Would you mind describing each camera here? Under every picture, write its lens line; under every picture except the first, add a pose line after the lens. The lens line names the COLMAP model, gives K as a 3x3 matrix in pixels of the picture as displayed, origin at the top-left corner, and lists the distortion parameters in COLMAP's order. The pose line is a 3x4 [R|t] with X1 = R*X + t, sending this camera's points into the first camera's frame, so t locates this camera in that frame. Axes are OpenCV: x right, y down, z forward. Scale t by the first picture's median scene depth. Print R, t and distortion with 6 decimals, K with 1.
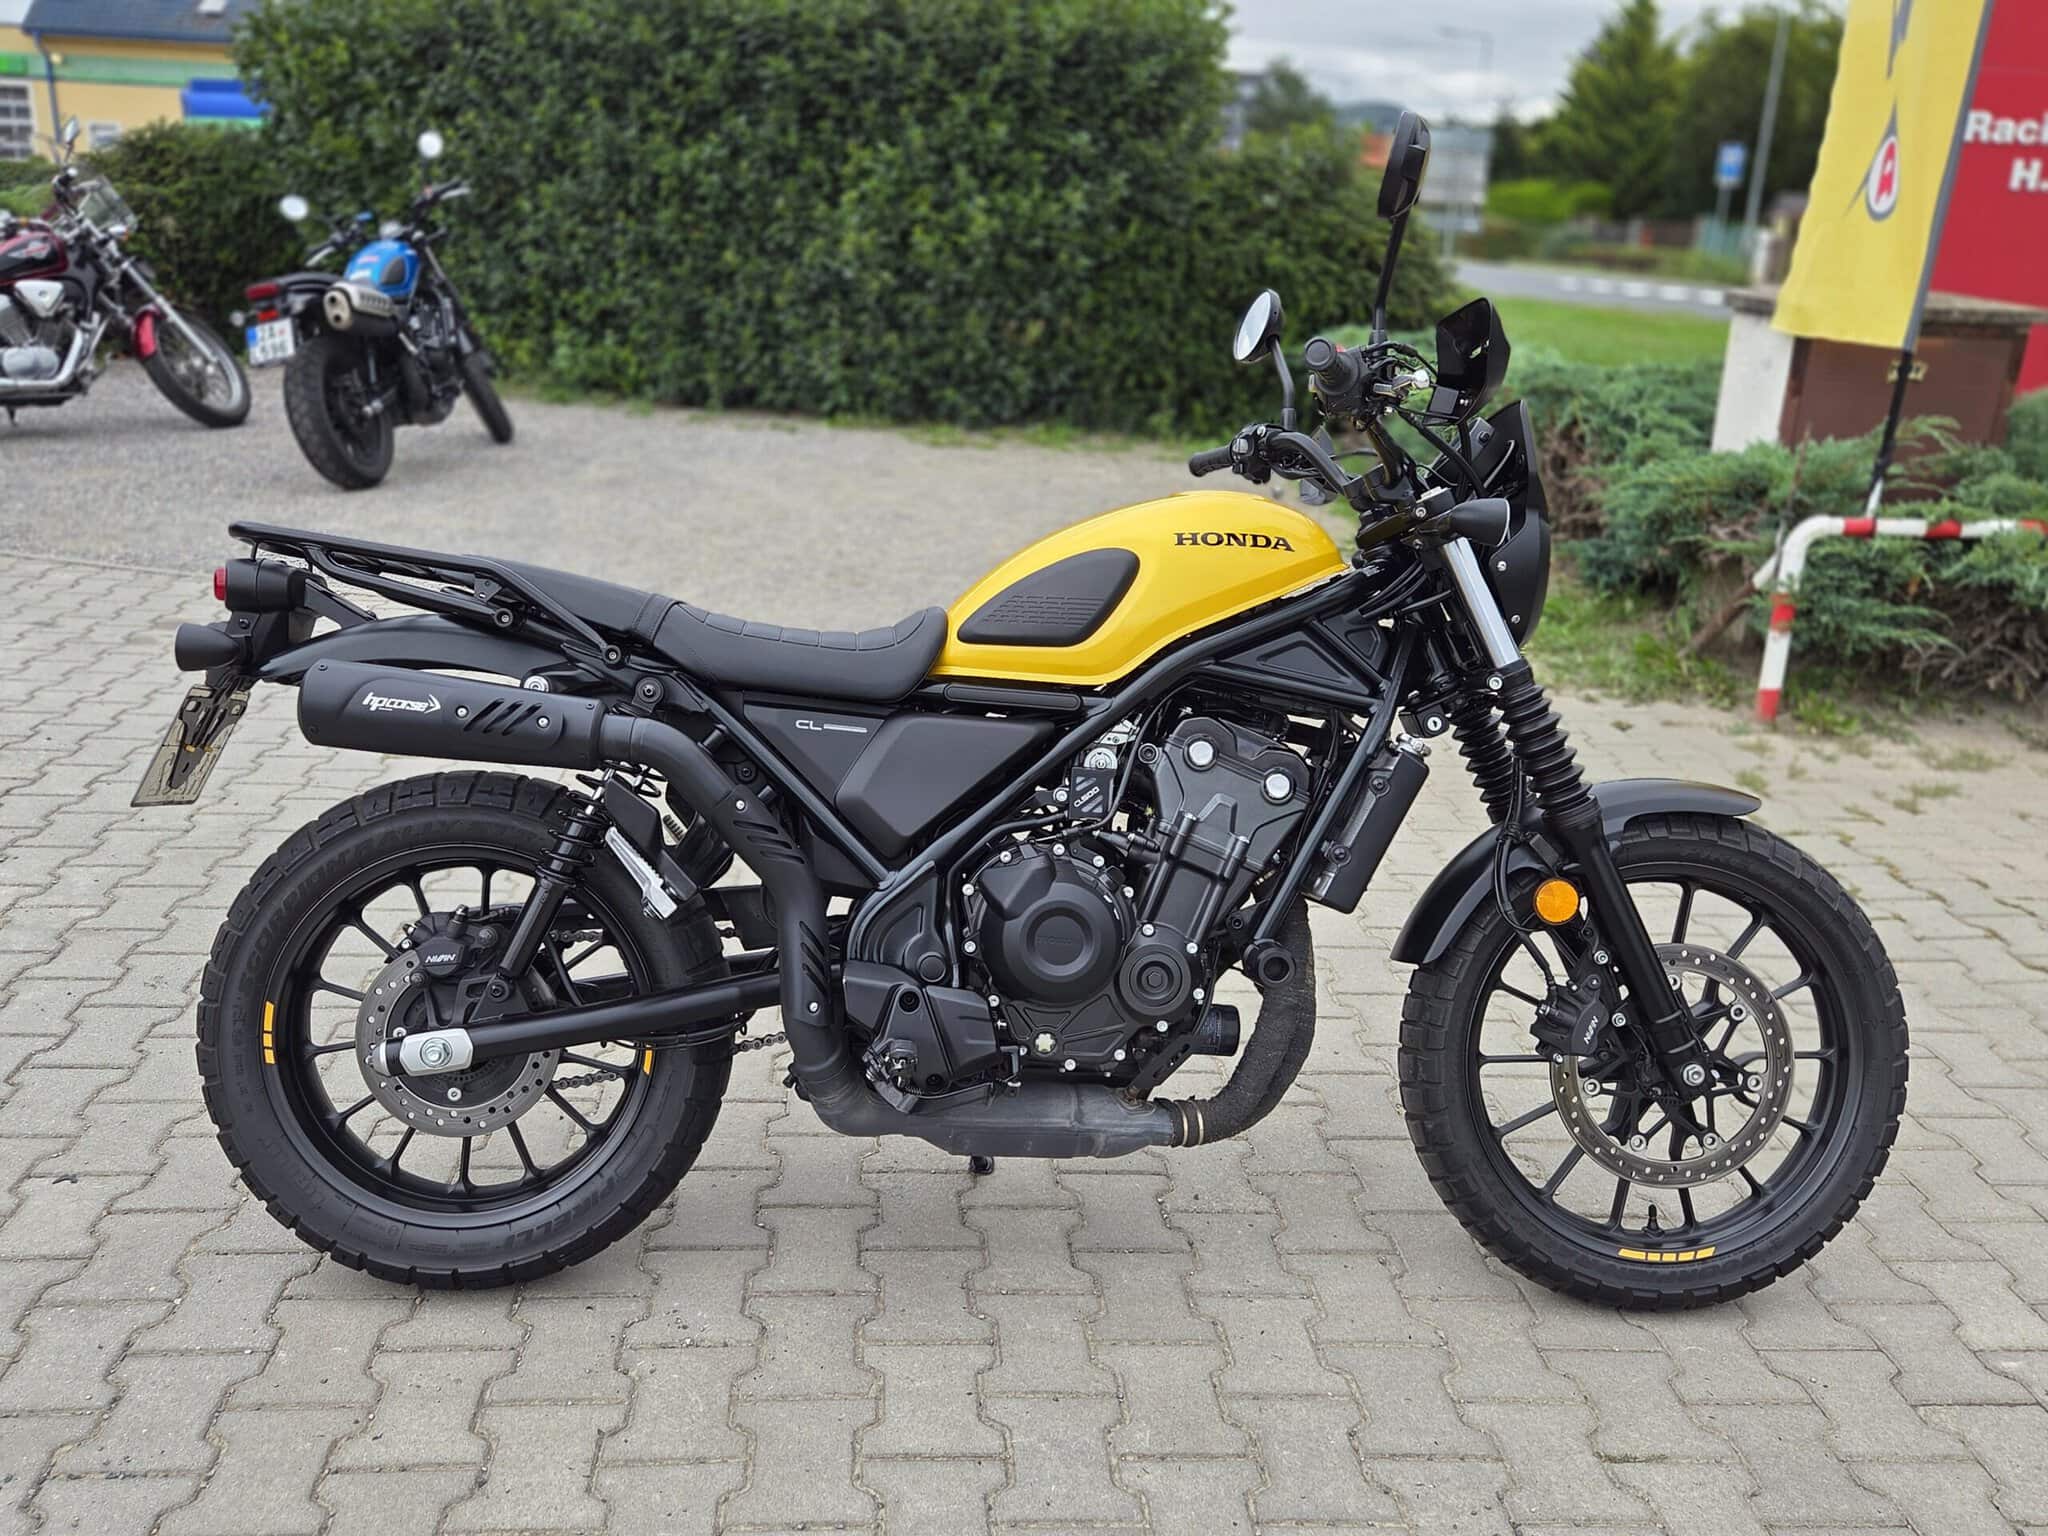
lens RADIAL K [[1731.2, 0, 1024.6], [0, 1731.2, 799.6], [0, 0, 1]] dist [0.071205, -0.075556]
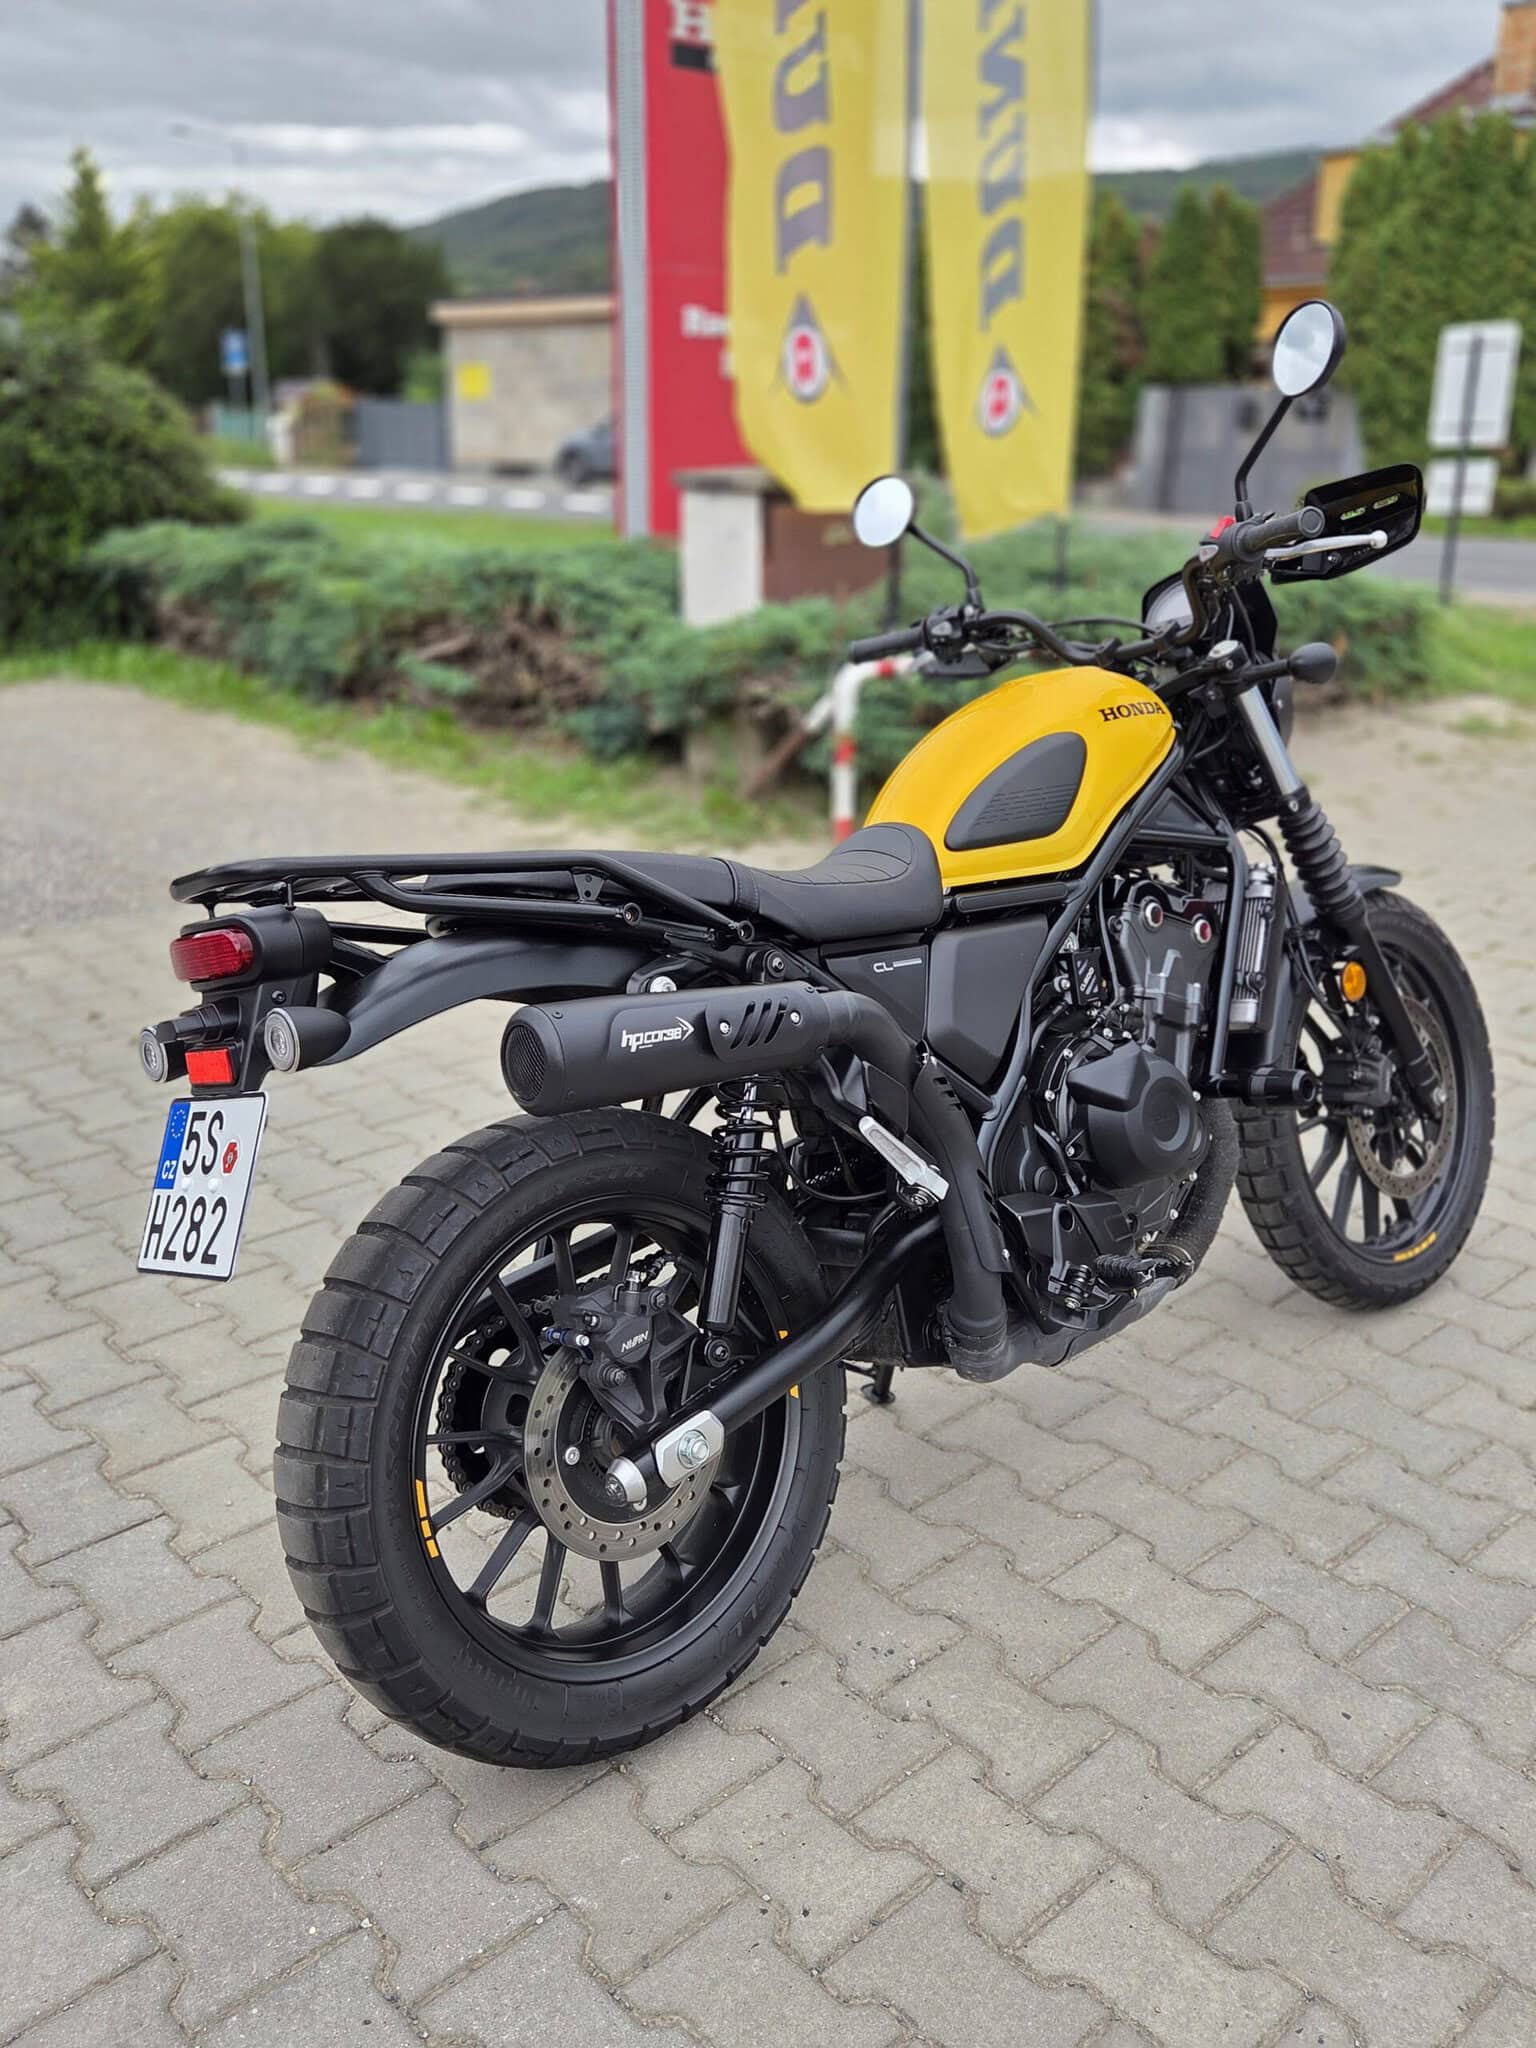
lens RADIAL K [[1731.2, 0, 768.0], [0, 1731.2, 1010.3], [0, 0, 1]] dist [0.071205, -0.075556]
pose [[0.778975, -0.226228, 0.584824, -0.705295], [0.219128, 0.972061, 0.084148, -0.110130], [-0.587521, 0.062603, 0.806784, 0.295033]]
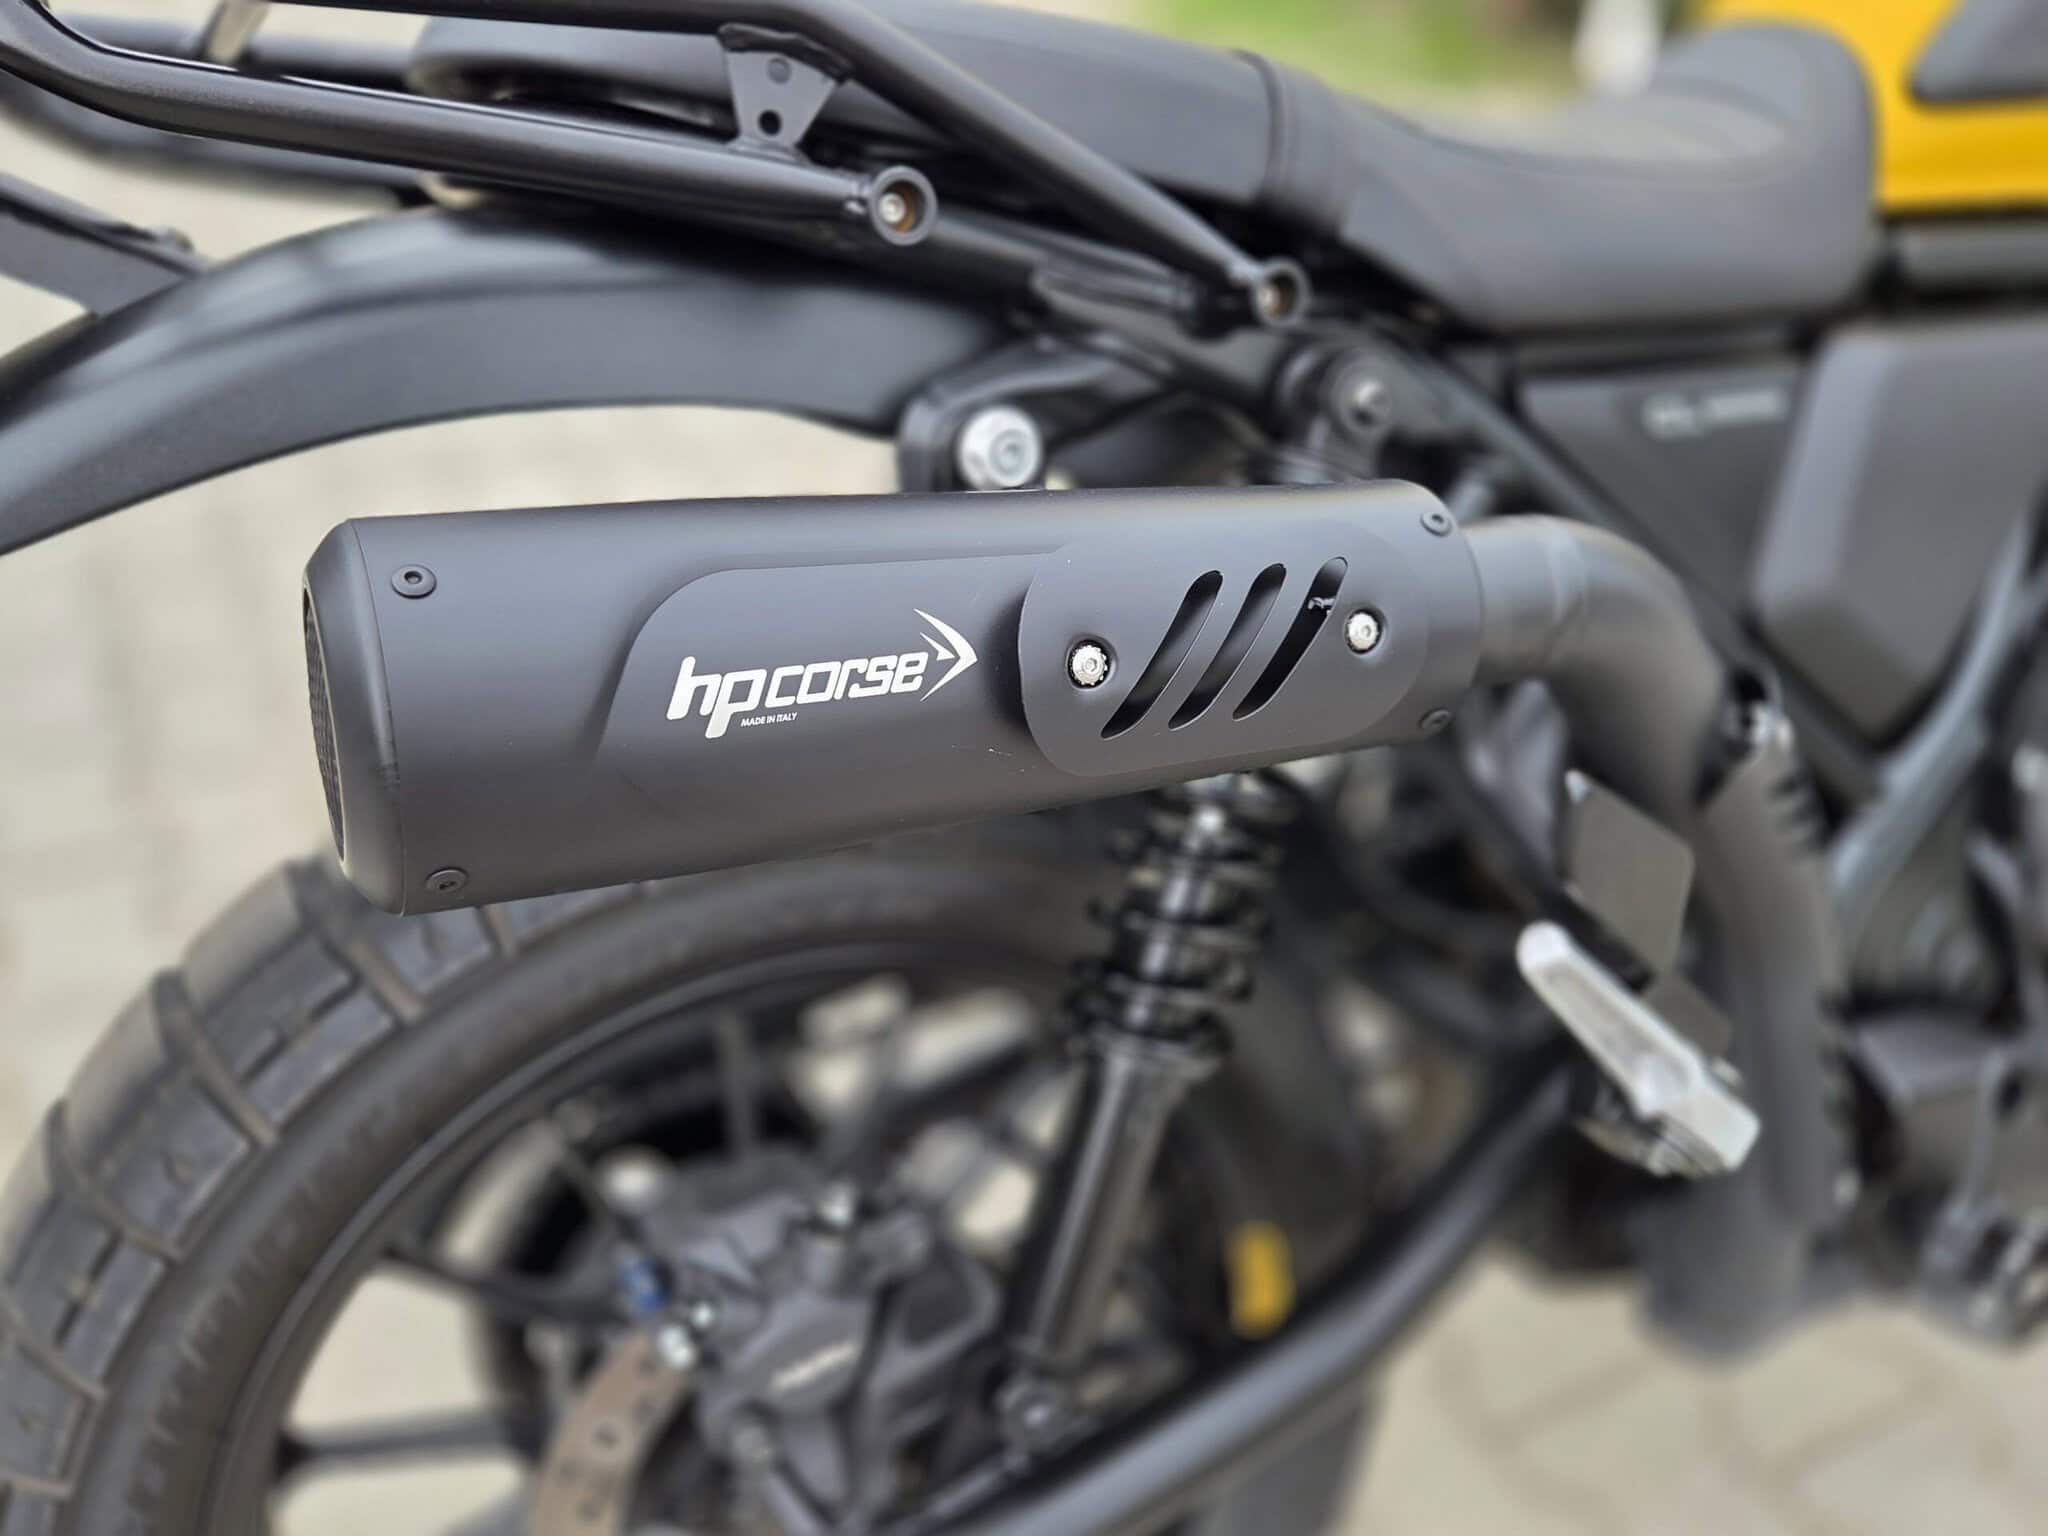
lens RADIAL K [[1731.2, 0, 994.7], [0, 1731.2, 771.5], [0, 0, 1]] dist [0.071205, -0.075556]
pose [[0.921278, -0.226311, 0.316275, -0.370339], [0.127651, 0.944159, 0.303759, -0.097666], [-0.367358, -0.239474, 0.898722, 0.713573]]
